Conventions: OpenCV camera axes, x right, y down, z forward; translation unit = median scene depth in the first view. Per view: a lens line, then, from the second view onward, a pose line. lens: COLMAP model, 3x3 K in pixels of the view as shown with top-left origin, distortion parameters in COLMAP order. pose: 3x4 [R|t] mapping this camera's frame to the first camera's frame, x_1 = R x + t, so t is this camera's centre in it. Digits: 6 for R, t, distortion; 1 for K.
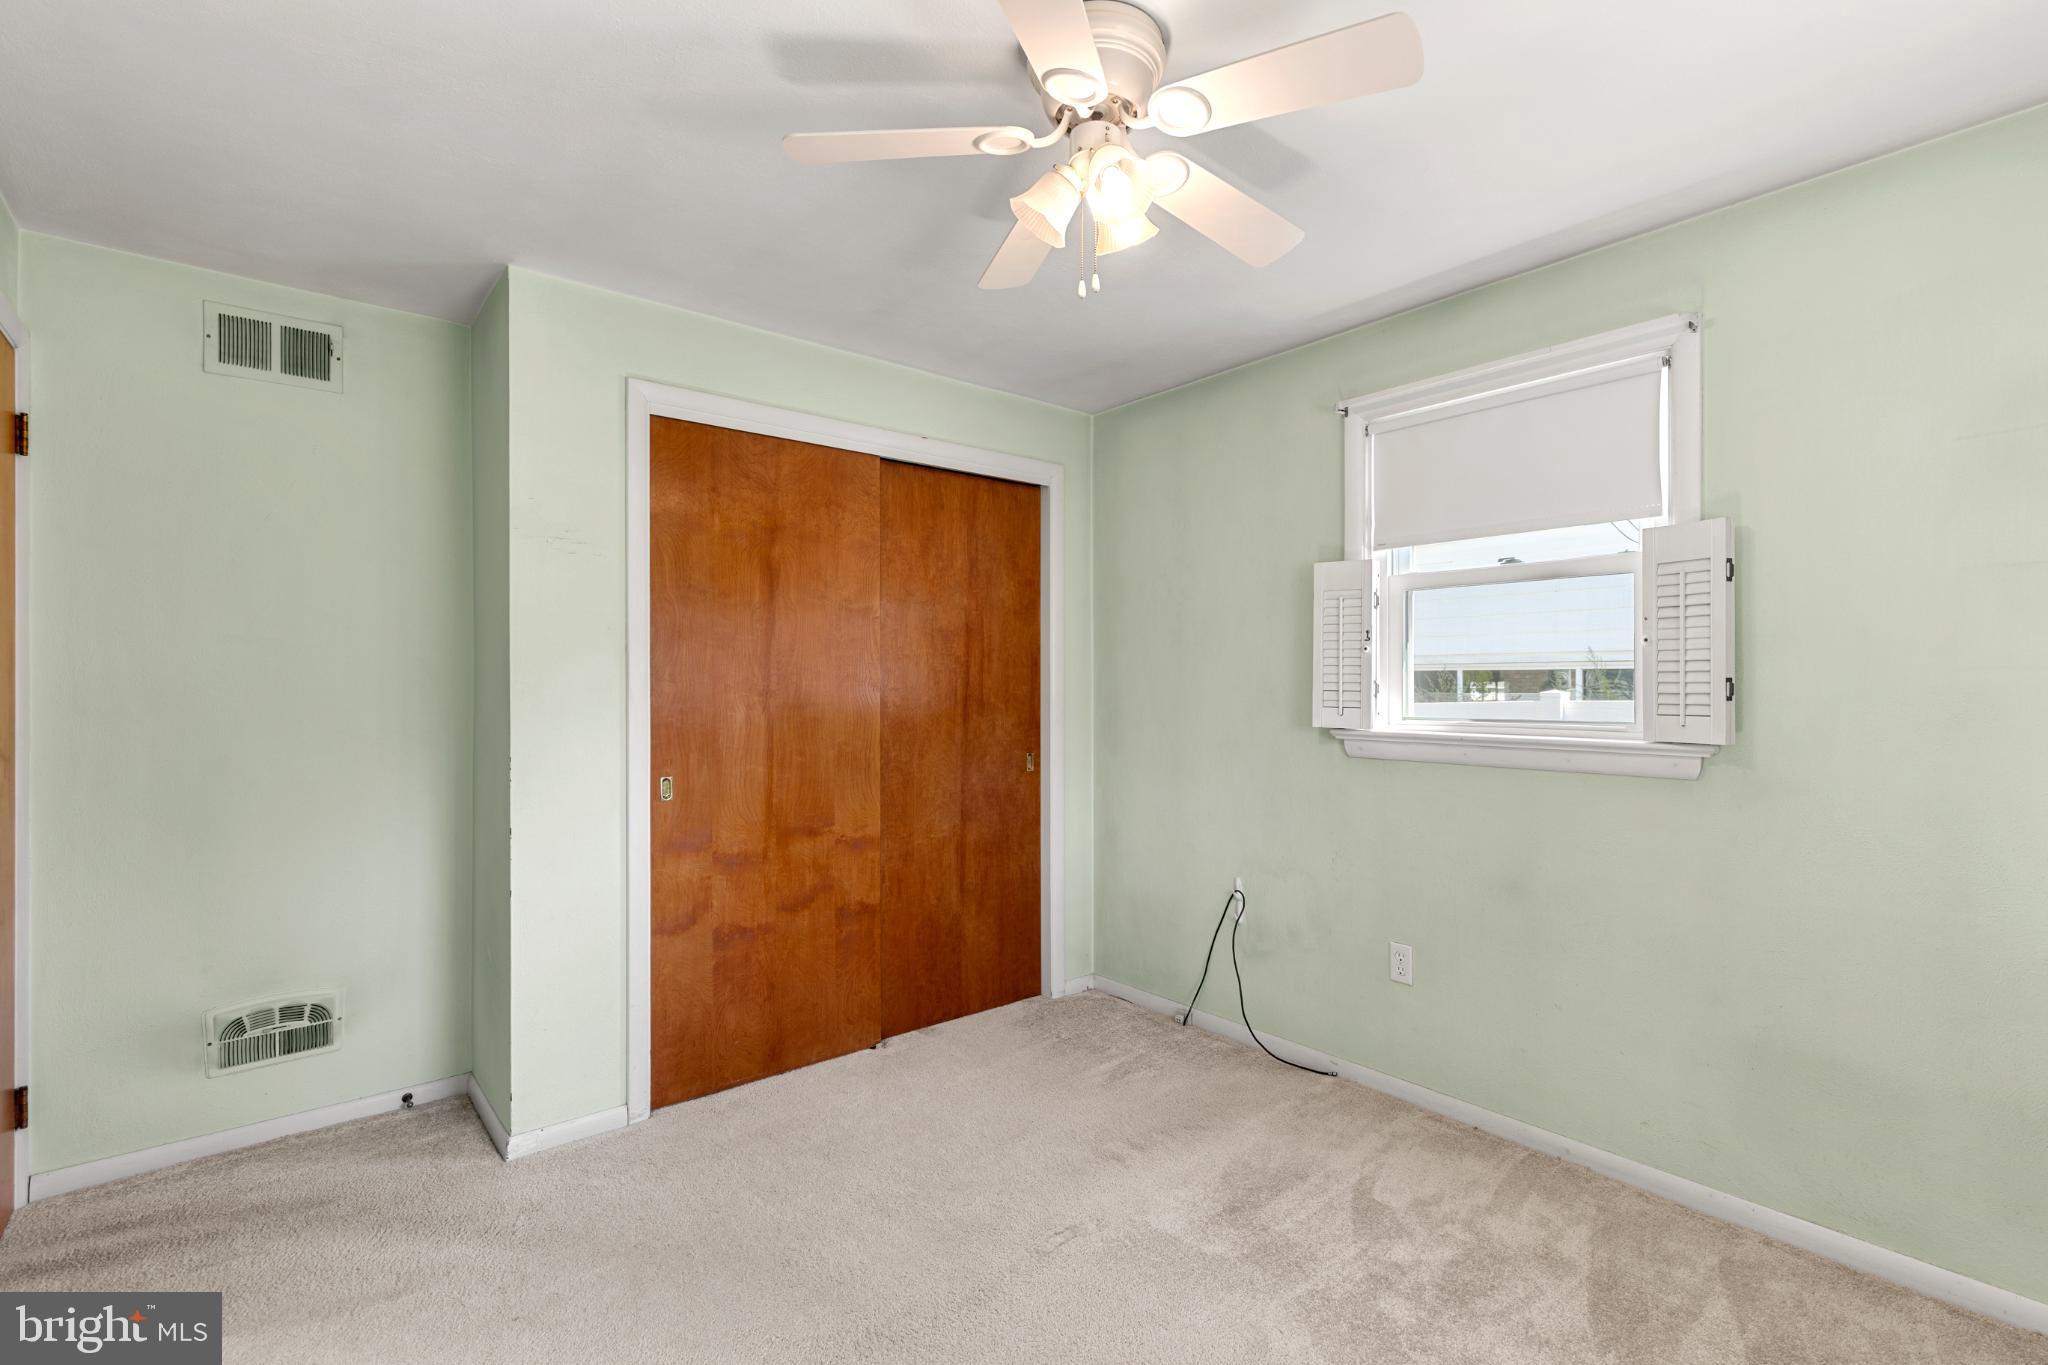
lens RADIAL K [[912.2, 0, 1039.3], [0, 912.2, 681.7], [0, 0, 1]] dist [0.003912, -0.000484]
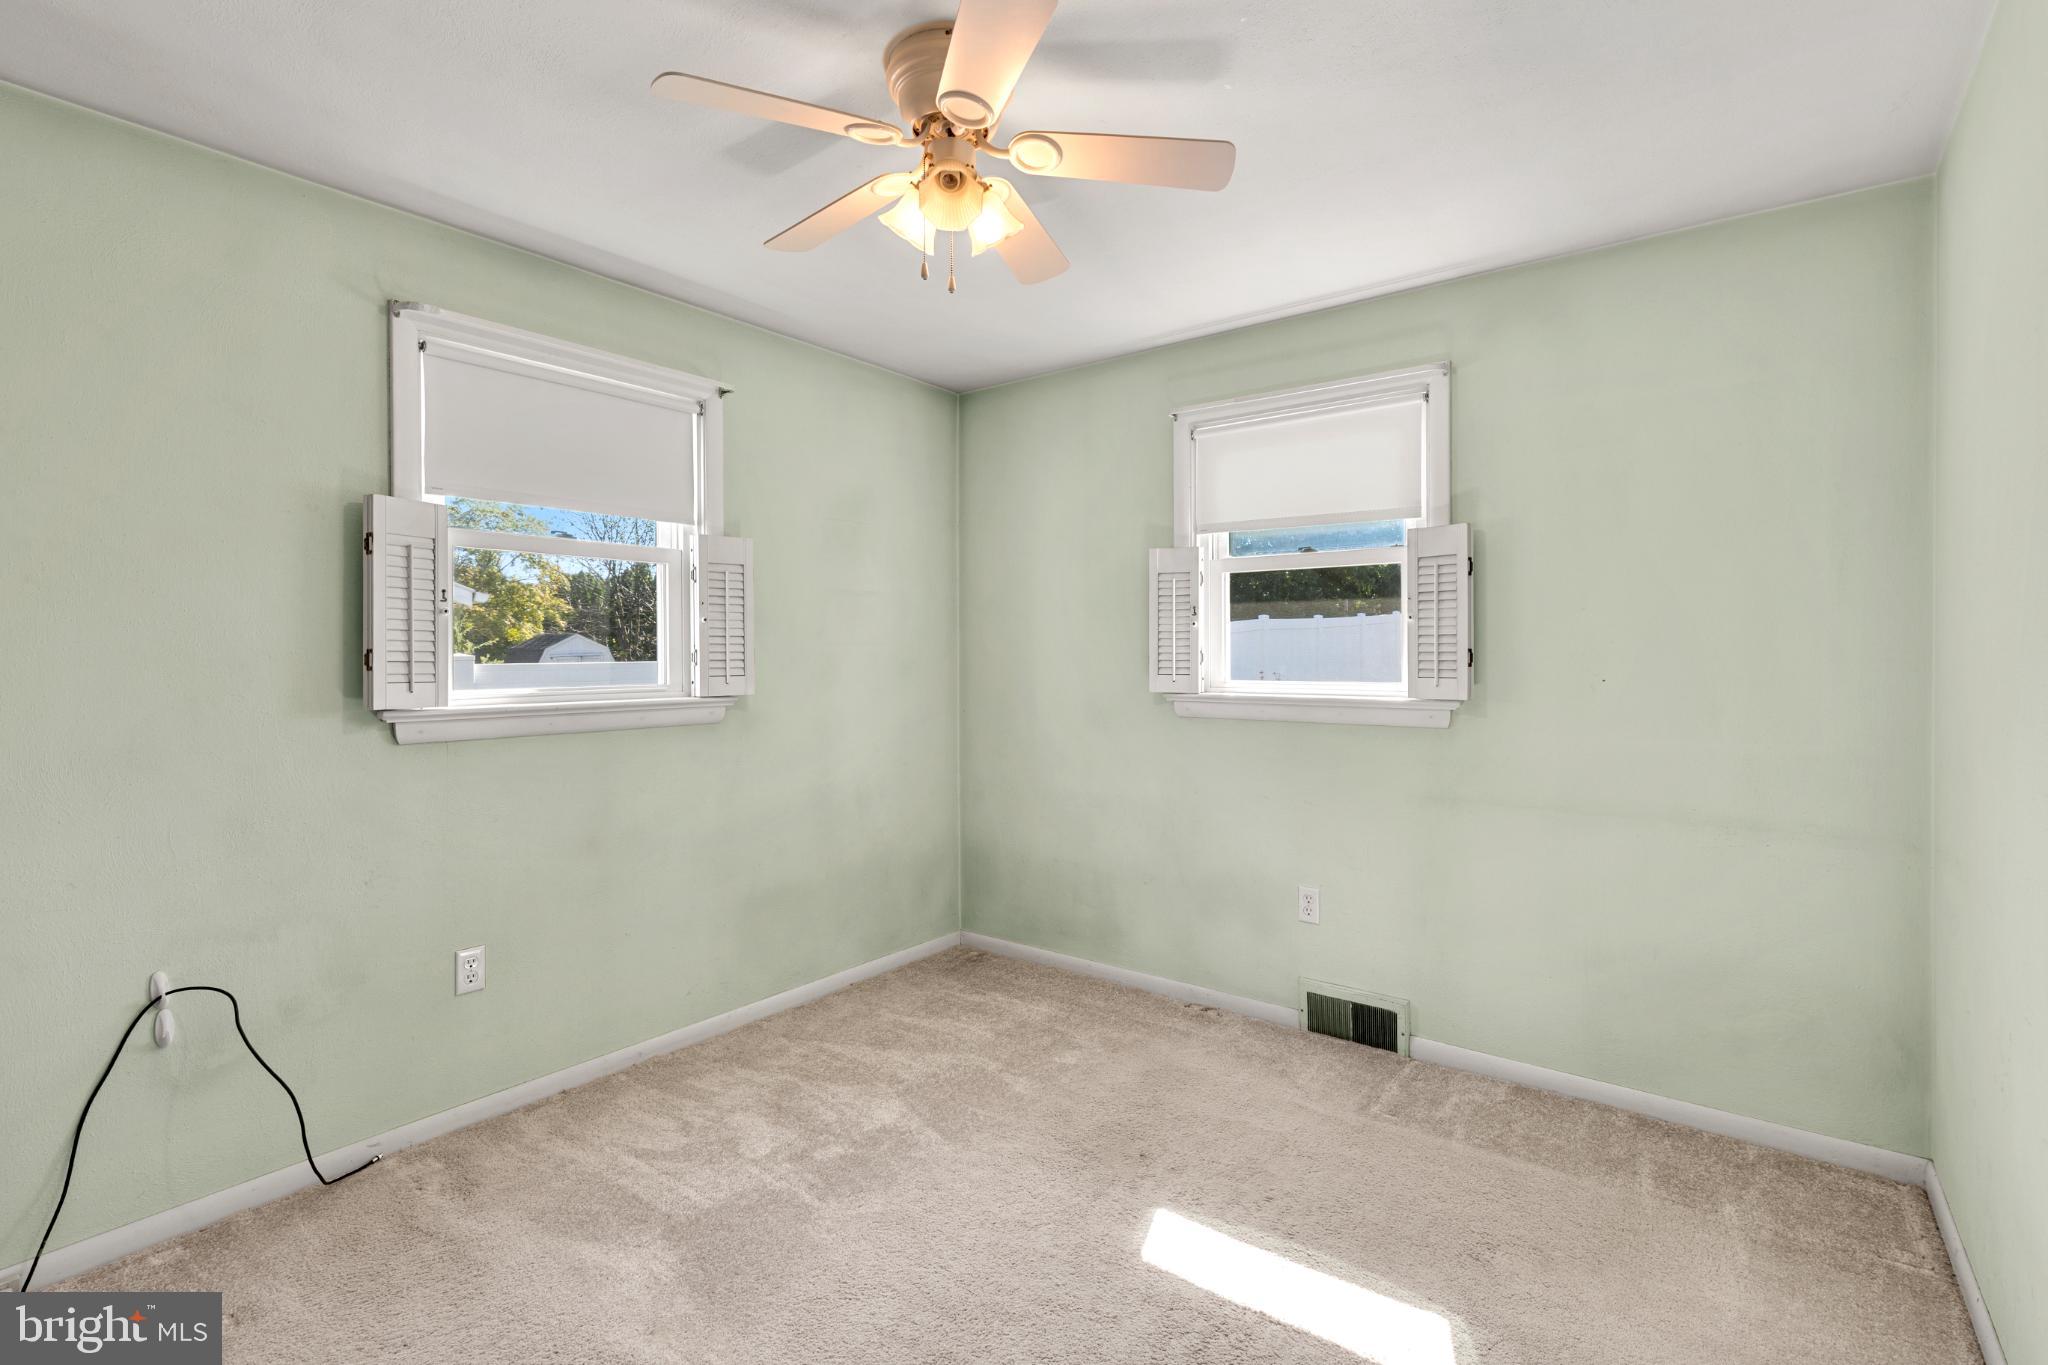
lens RADIAL K [[912.2, 0, 1034.5], [0, 912.2, 665.9], [0, 0, 1]] dist [0.003912, -0.000484]
pose [[-0.195585, -0.005310, 0.980672, -0.635423], [0.006364, 0.999957, 0.006684, 0.013462], [-0.980666, 0.007548, -0.195543, 0.703468]]
